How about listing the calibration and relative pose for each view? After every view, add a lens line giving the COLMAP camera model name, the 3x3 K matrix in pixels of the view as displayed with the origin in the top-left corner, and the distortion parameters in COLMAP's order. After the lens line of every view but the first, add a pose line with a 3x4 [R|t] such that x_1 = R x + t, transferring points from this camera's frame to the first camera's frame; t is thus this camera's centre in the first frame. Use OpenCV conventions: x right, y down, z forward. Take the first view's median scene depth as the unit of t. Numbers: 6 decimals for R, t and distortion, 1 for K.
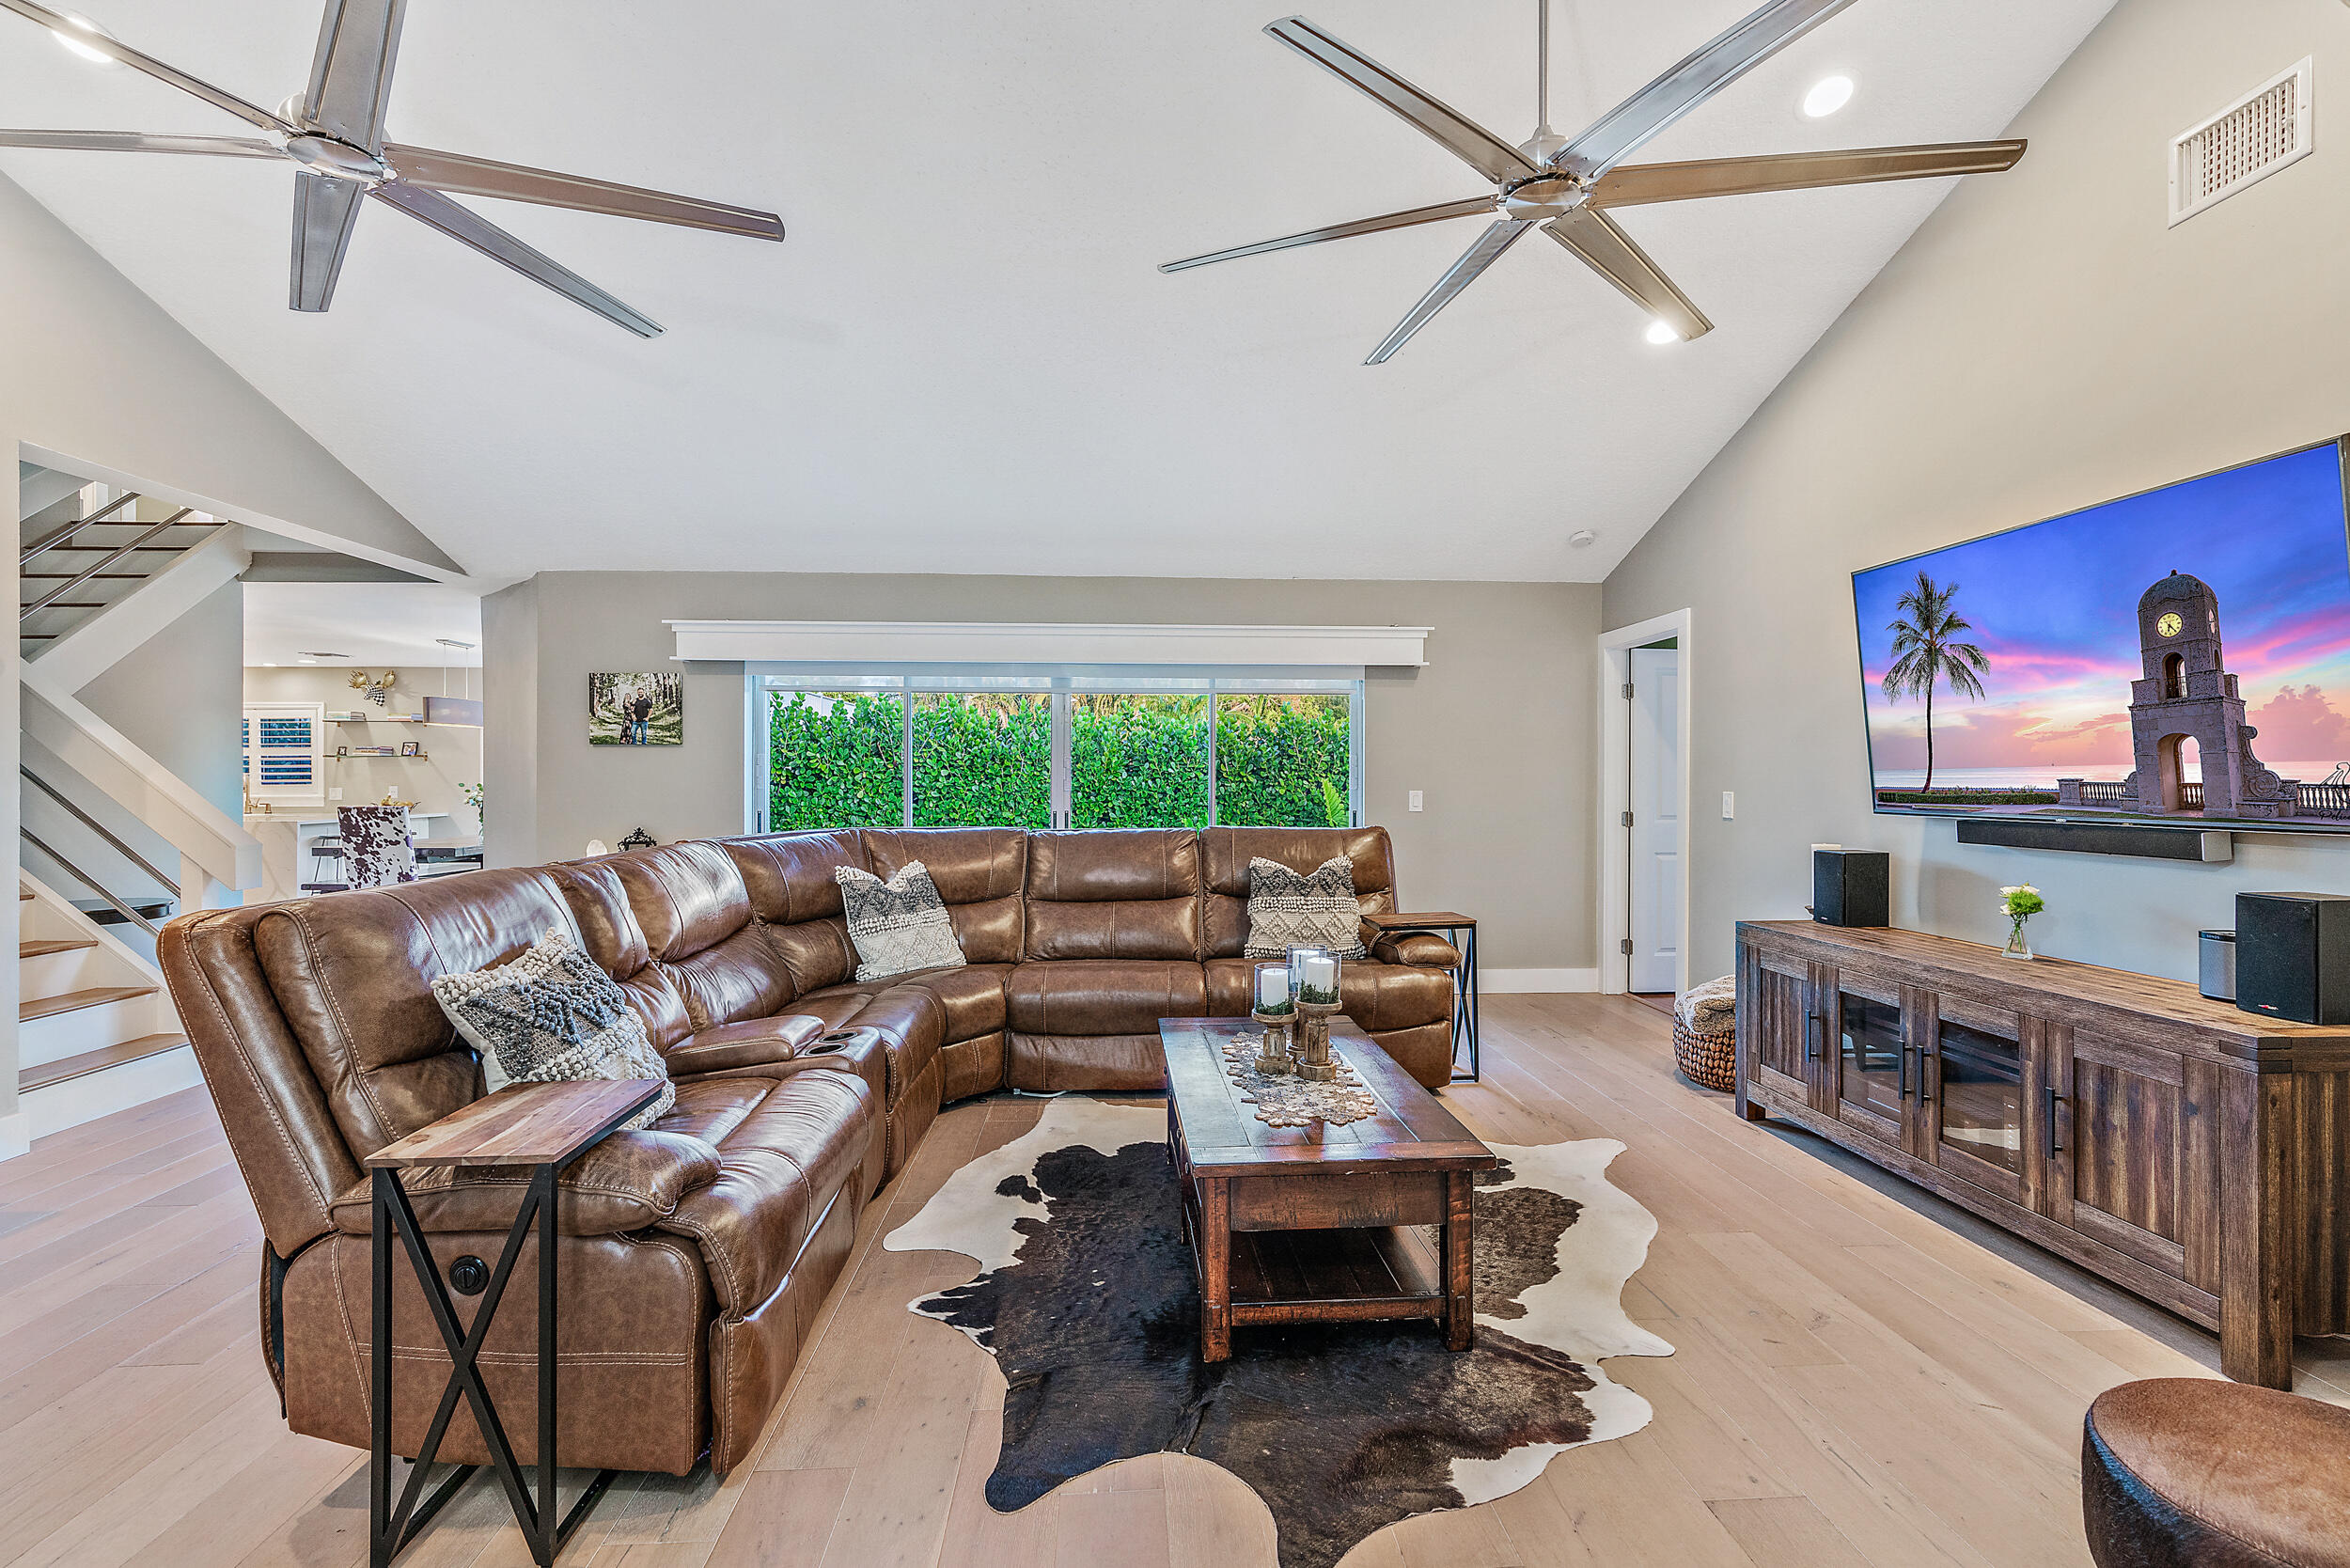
lens RADIAL K [[1060.3, 0, 1167.8], [0, 1060.3, 781.3], [0, 0, 1]] dist [-0.011417, 0.004963]
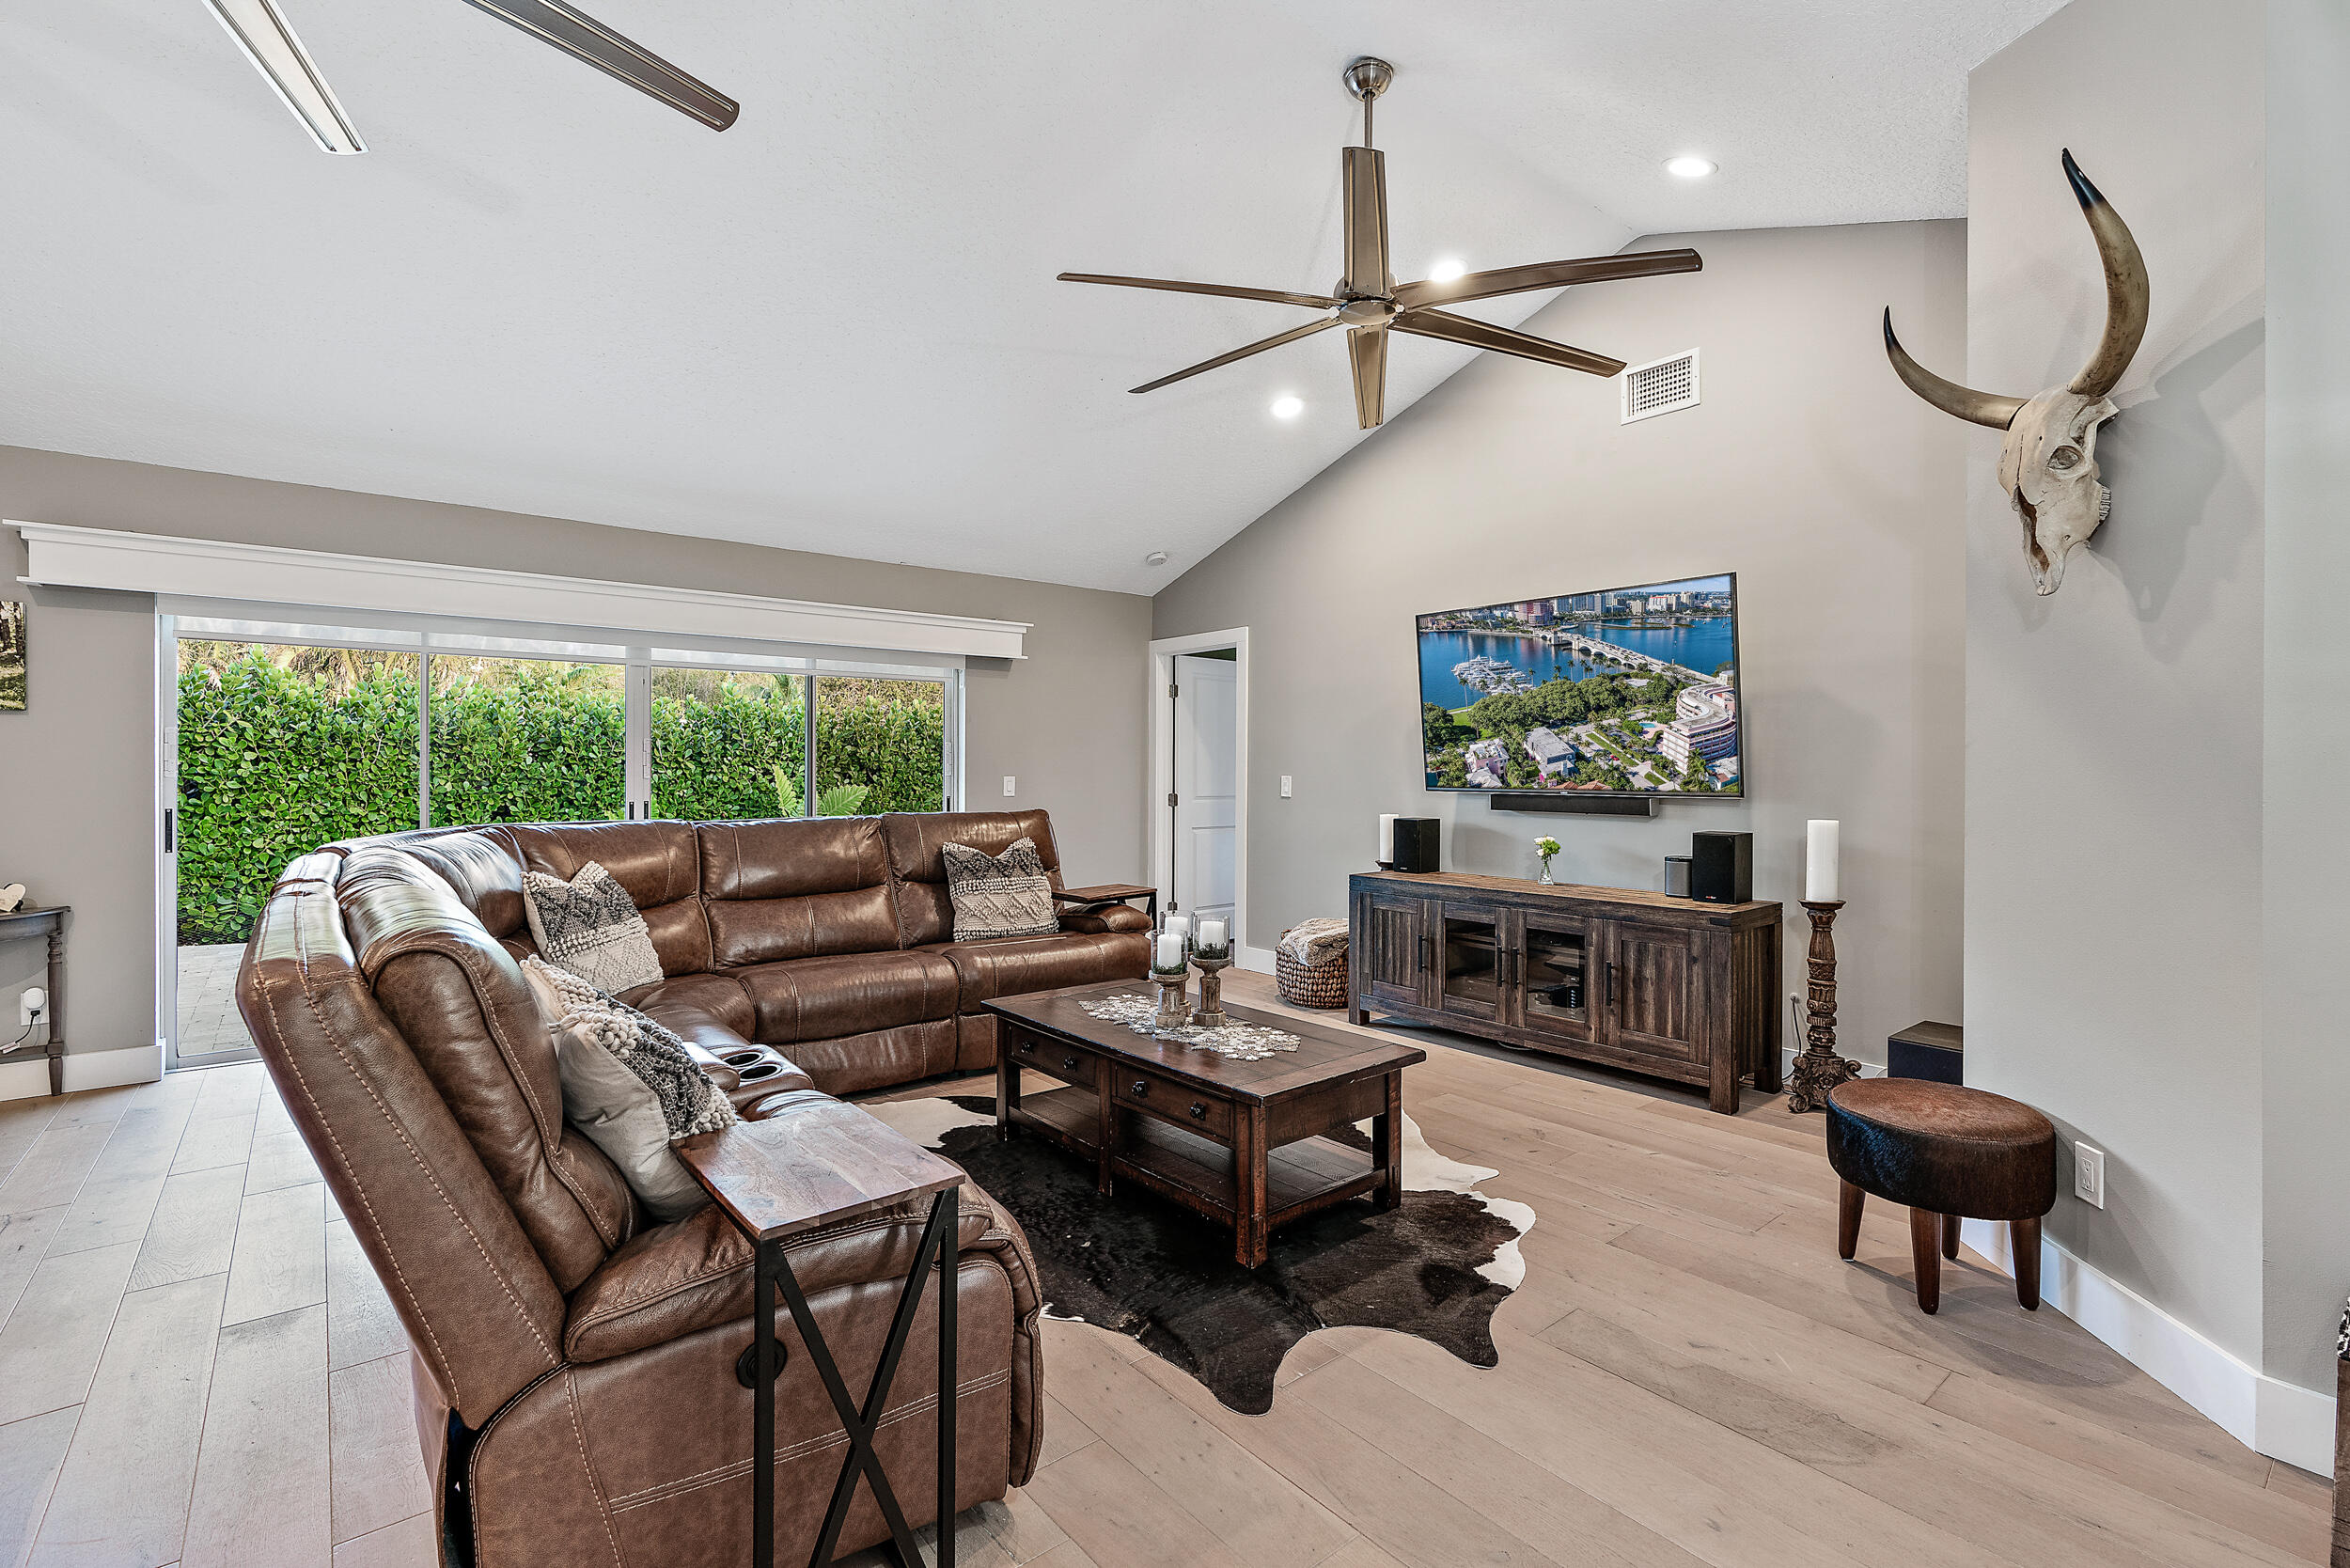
lens RADIAL K [[1060.3, 0, 1183.3], [0, 1060.3, 772.9], [0, 0, 1]] dist [-0.011417, 0.004963]
pose [[0.806698, -0.001765, 0.590962, -0.390901], [-0.000632, 0.999992, 0.003850, 0.001795], [-0.590964, -0.003479, 0.806690, 0.062873]]
